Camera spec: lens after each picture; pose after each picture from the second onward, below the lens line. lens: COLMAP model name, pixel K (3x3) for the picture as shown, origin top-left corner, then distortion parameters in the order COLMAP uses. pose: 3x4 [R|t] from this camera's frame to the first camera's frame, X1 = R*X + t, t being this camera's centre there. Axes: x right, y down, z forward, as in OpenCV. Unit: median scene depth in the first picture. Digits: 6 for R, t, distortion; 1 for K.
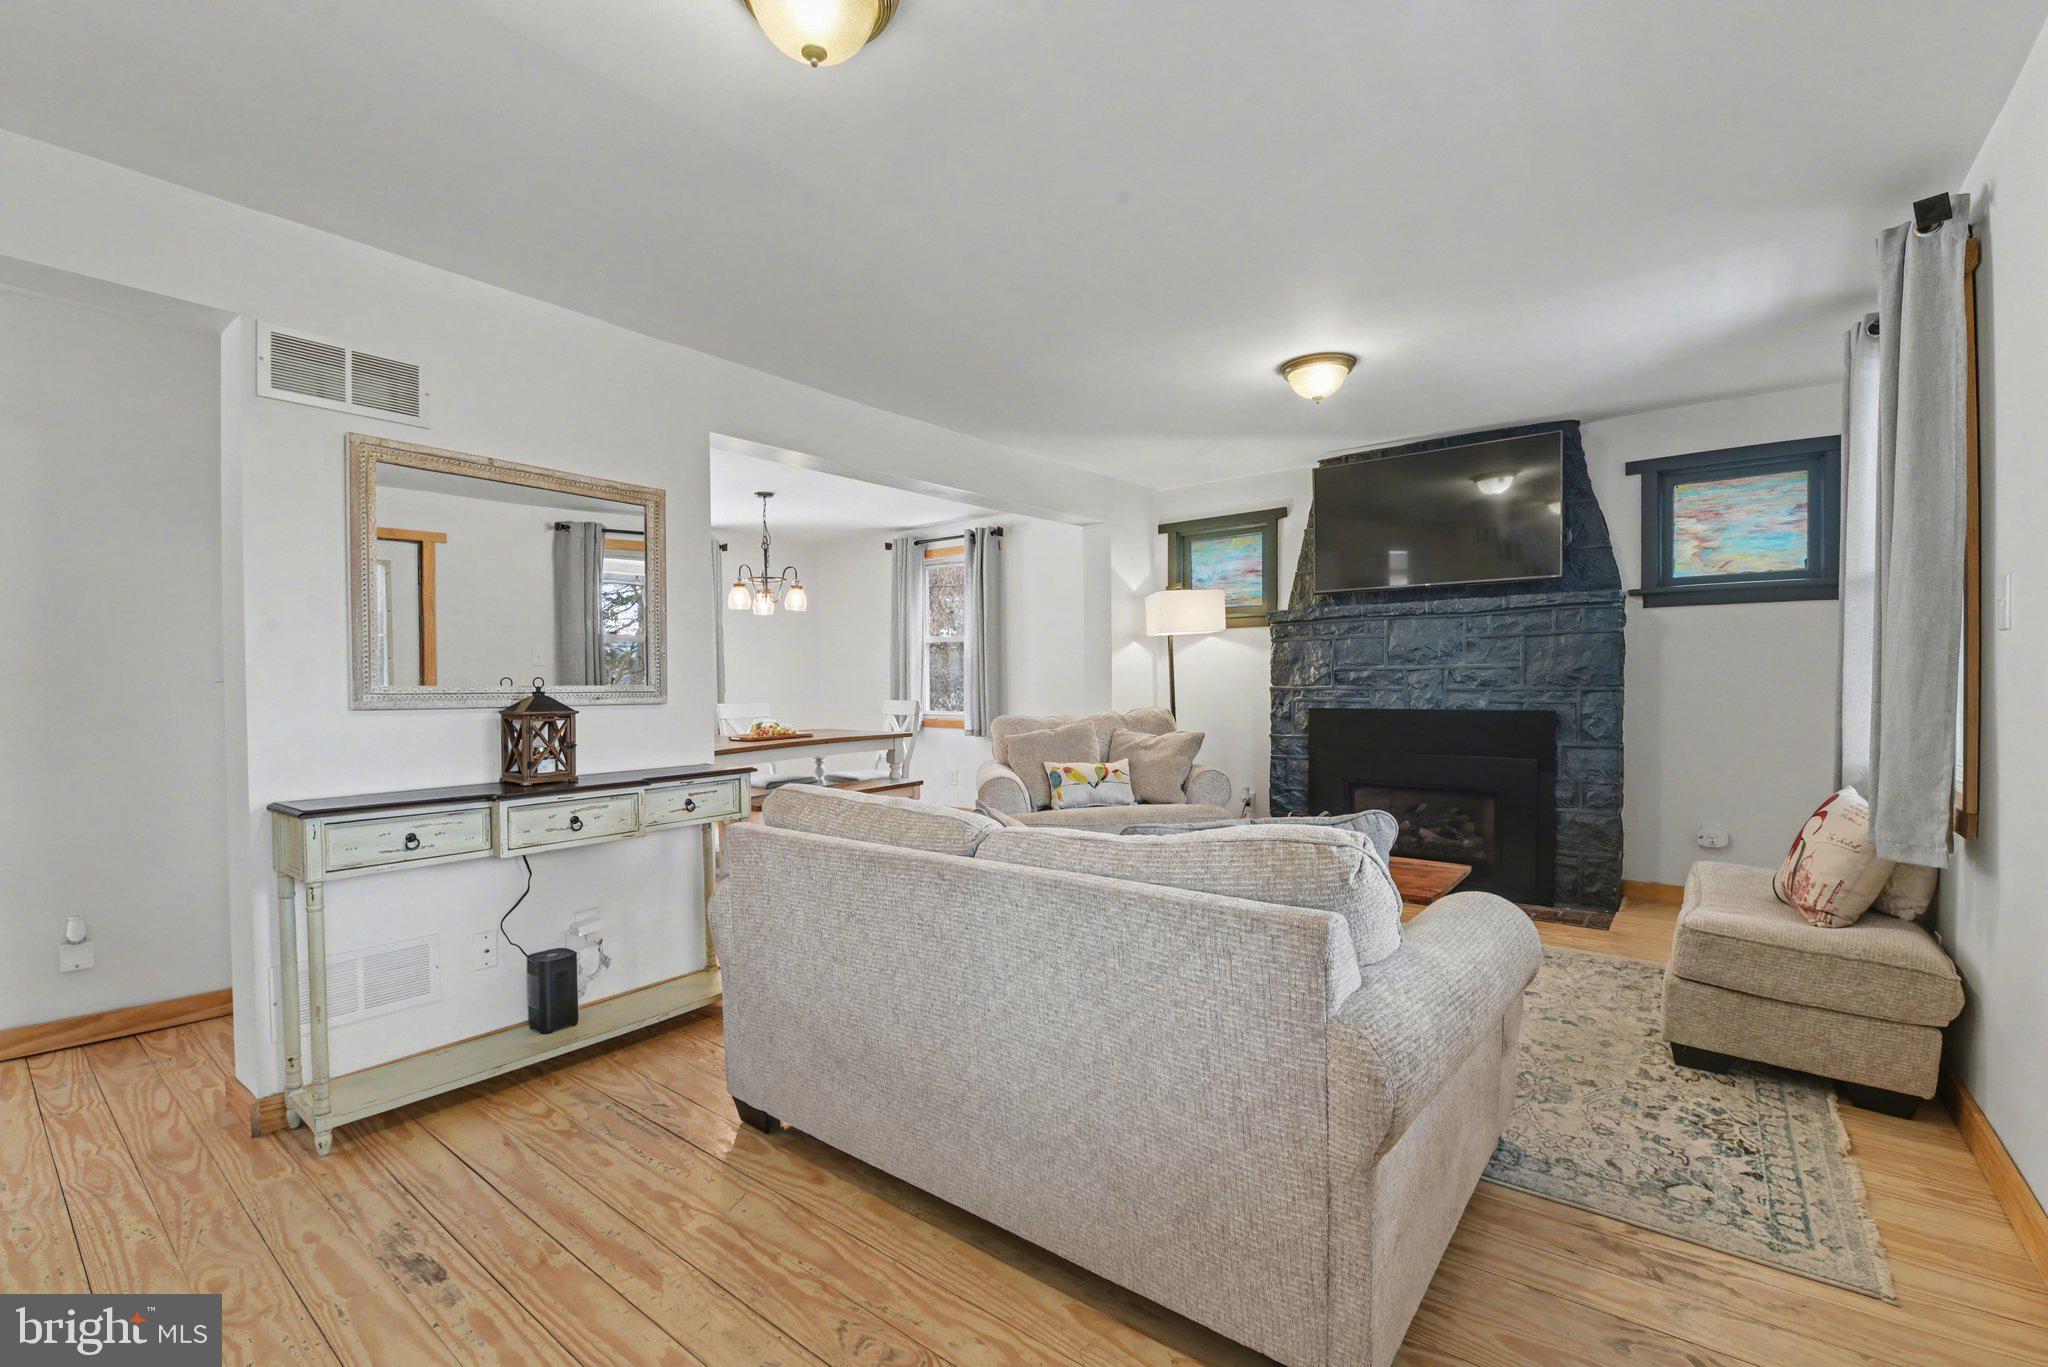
lens RADIAL K [[885.1, 0, 1021.1], [0, 885.1, 697.7], [0, 0, 1]] dist [-0.001128, -0.008737]
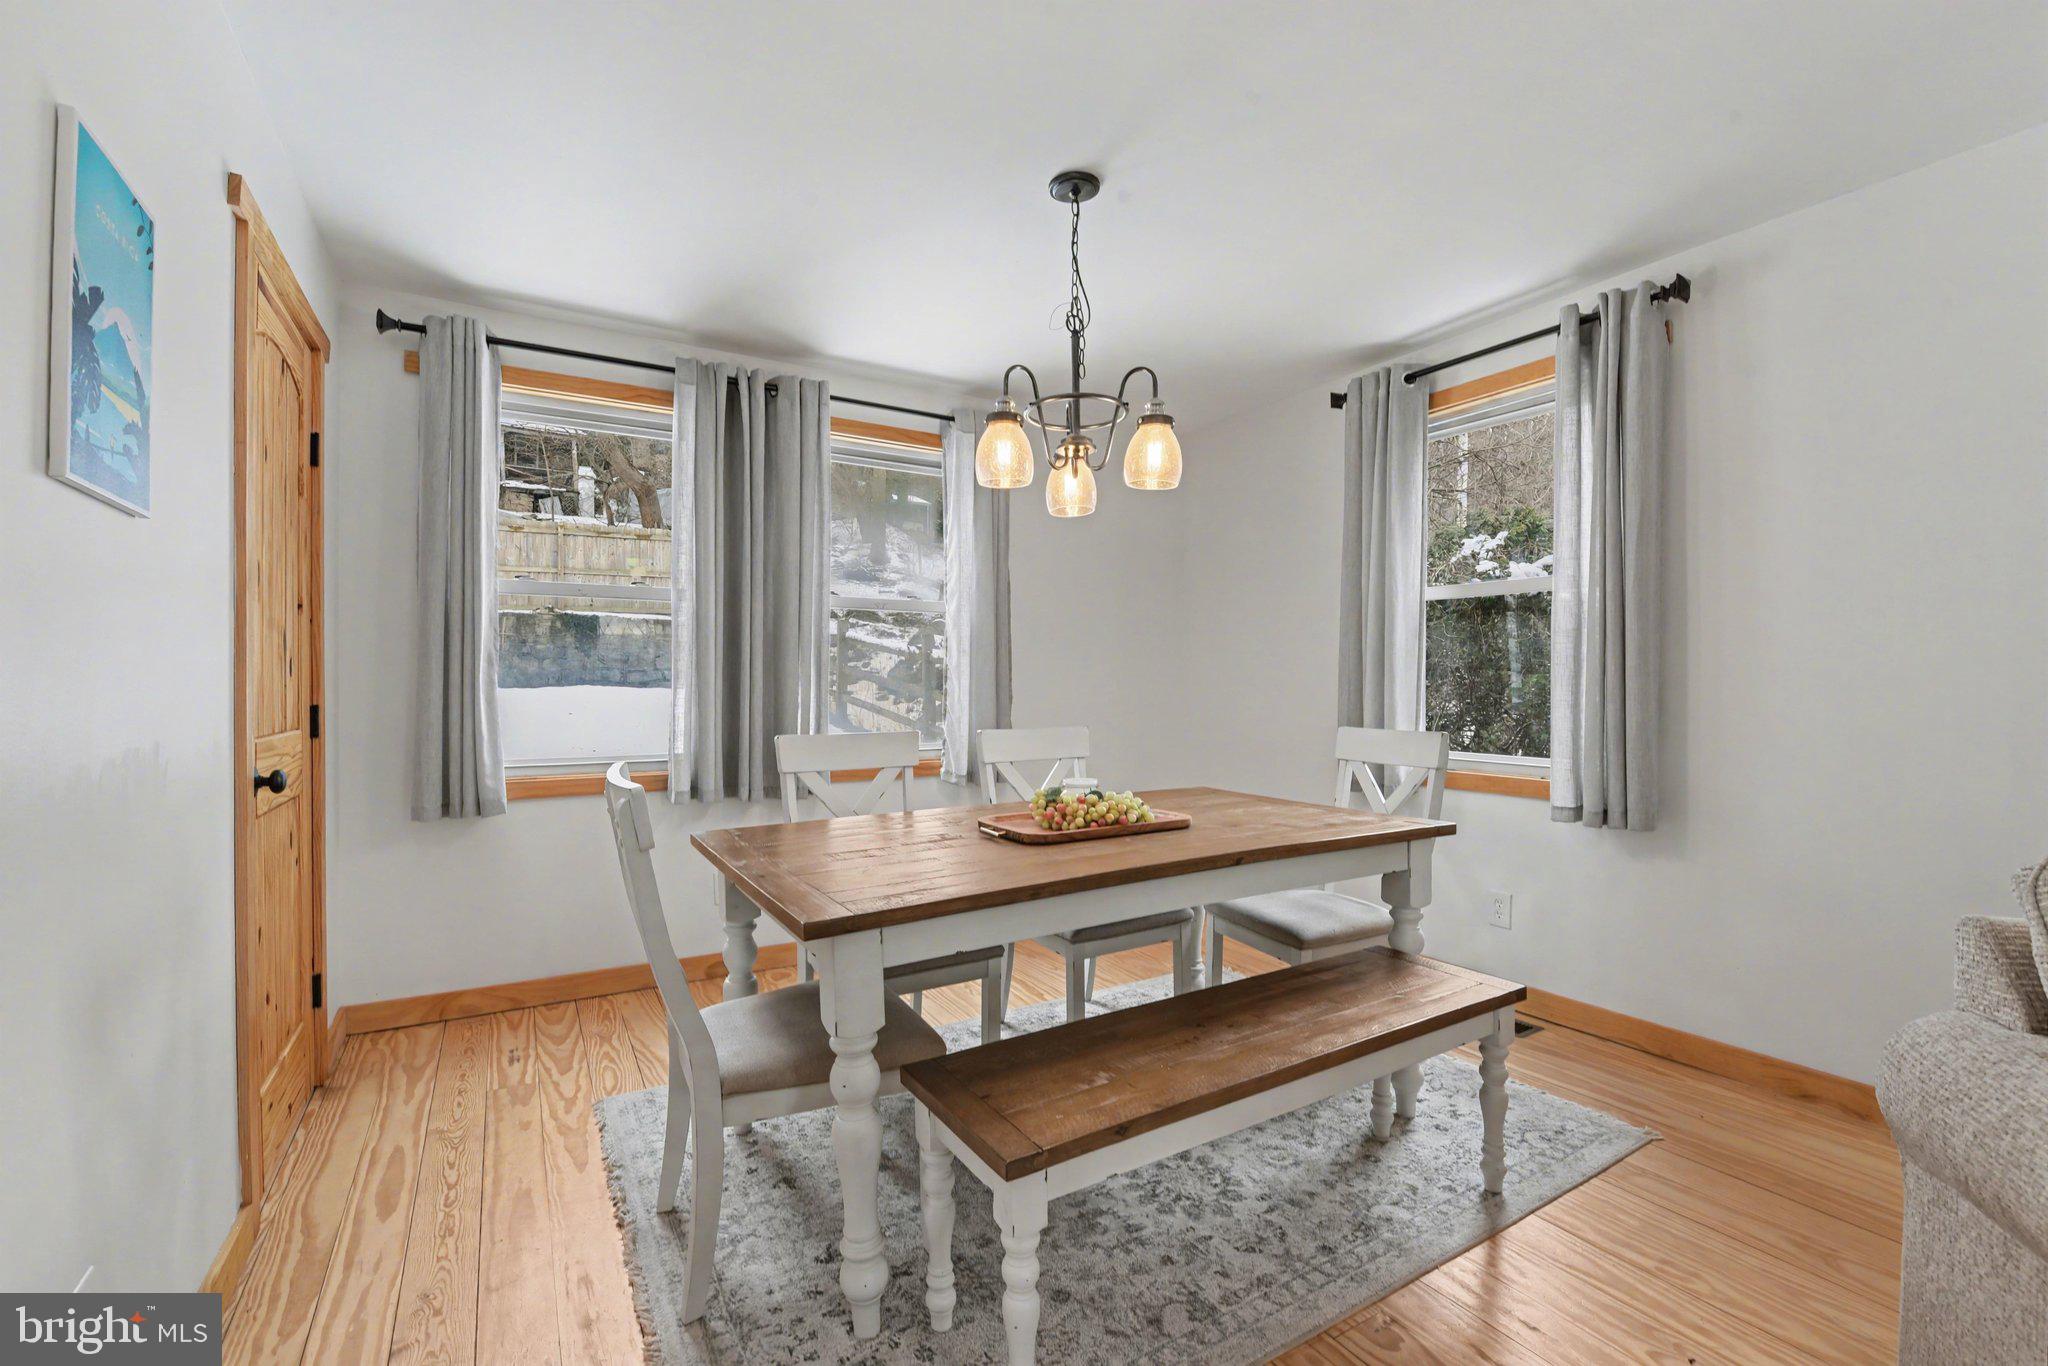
lens RADIAL K [[885.1, 0, 1021.1], [0, 885.1, 697.2], [0, 0, 1]] dist [-0.001128, -0.008737]
pose [[0.929784, 0.012807, -0.367883, -0.170552], [-0.015450, 0.999872, -0.004239, -0.009216], [0.367782, 0.009625, 0.929862, 0.644469]]
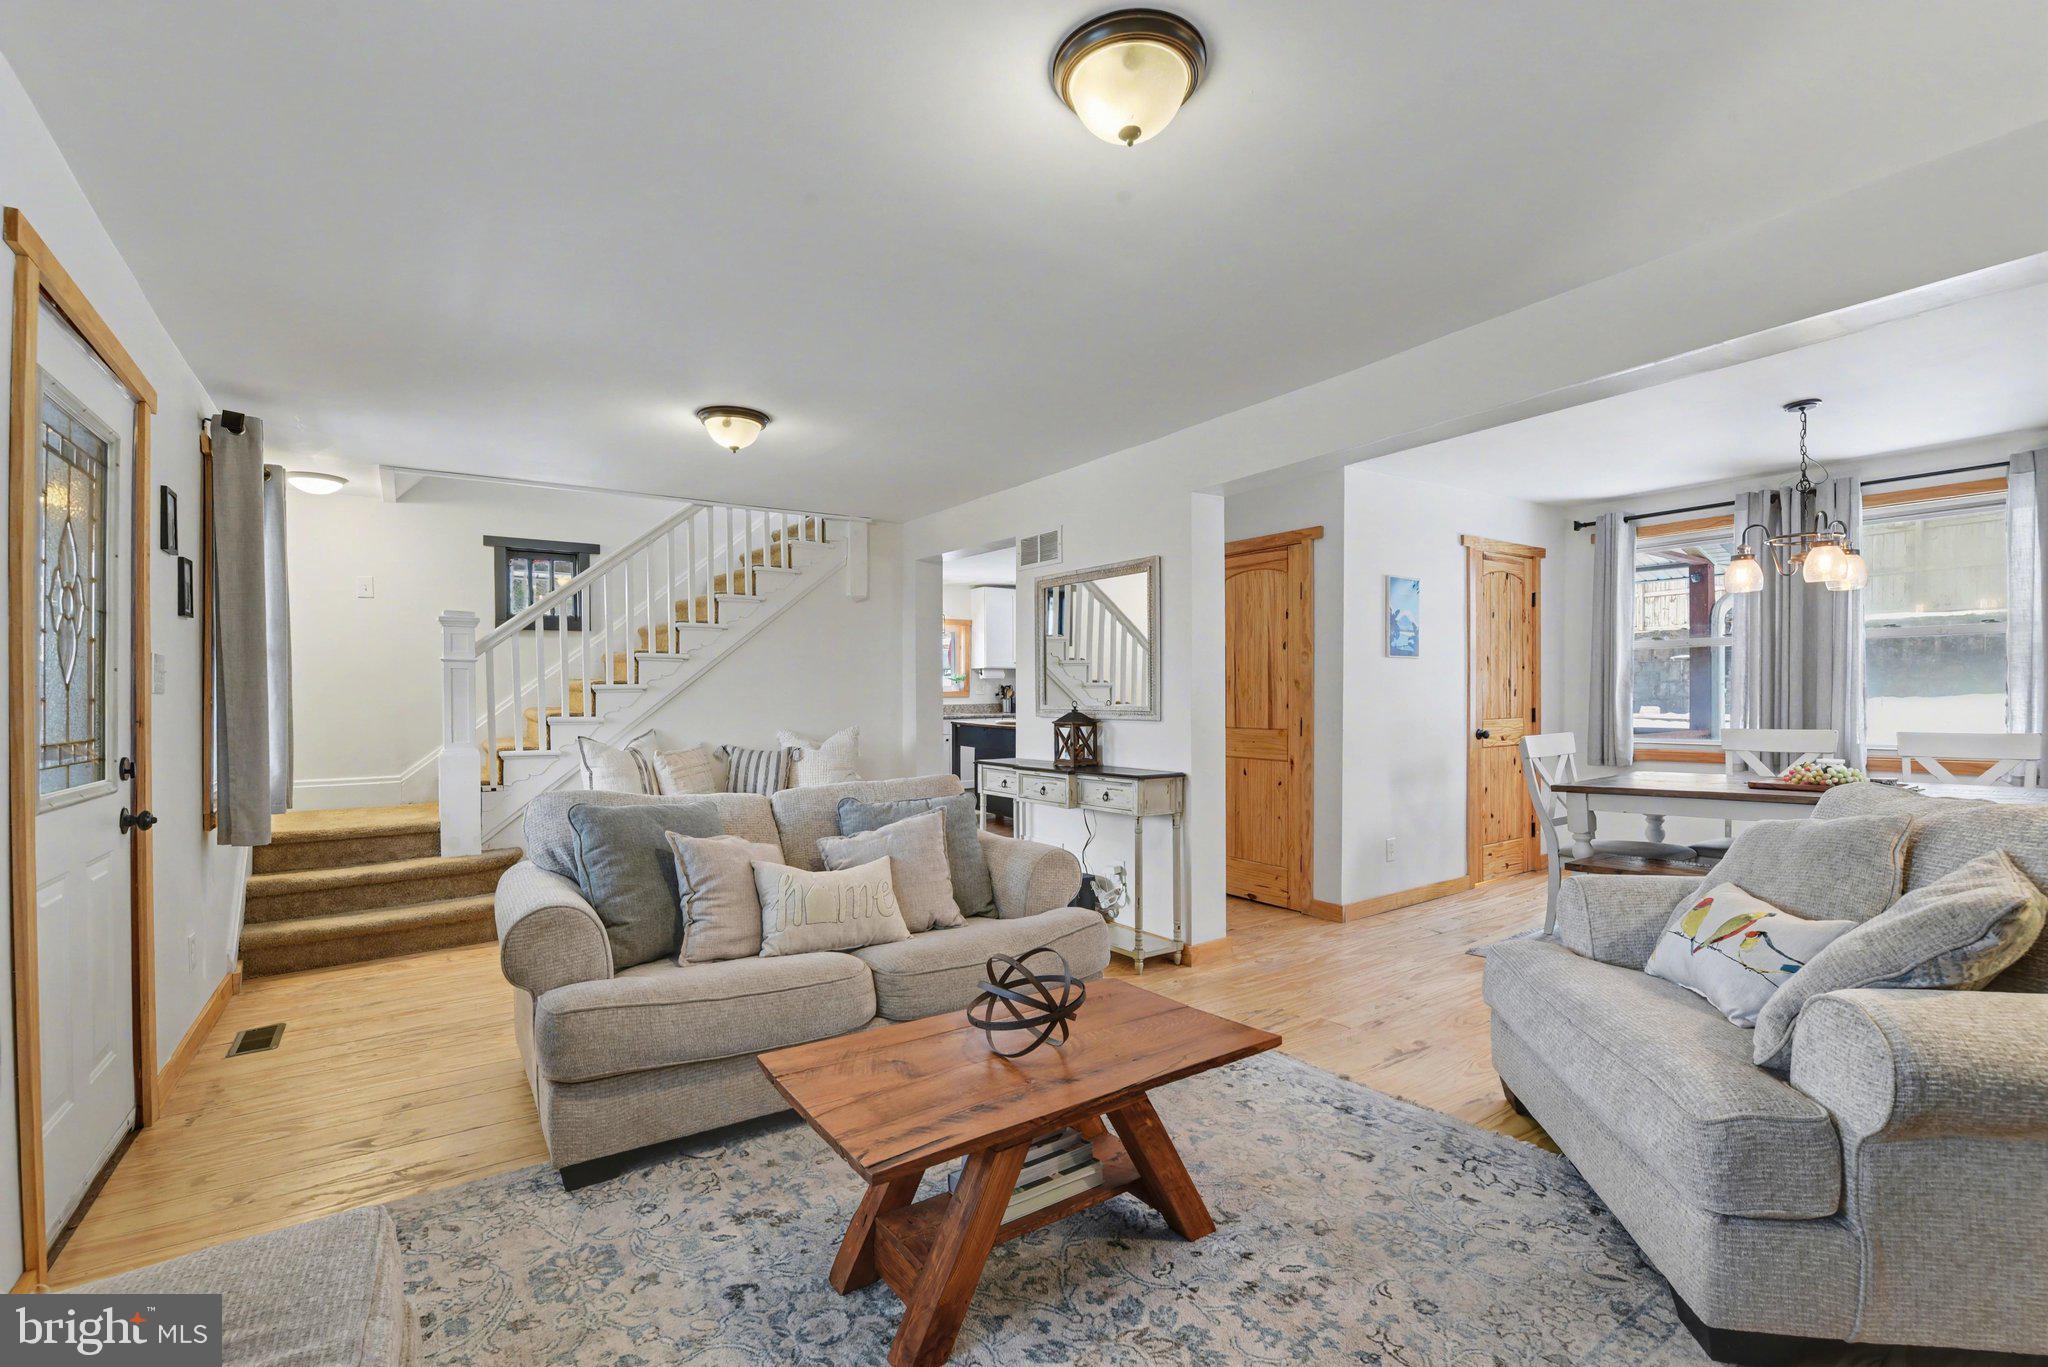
lens RADIAL K [[885.1, 0, 1021.1], [0, 885.1, 697.7], [0, 0, 1]] dist [-0.001128, -0.008737]
pose [[-0.293807, 0.013036, -0.955776, 0.485963], [-0.005563, 0.999867, 0.015347, -0.024417], [0.955849, 0.009826, -0.293695, 0.648956]]
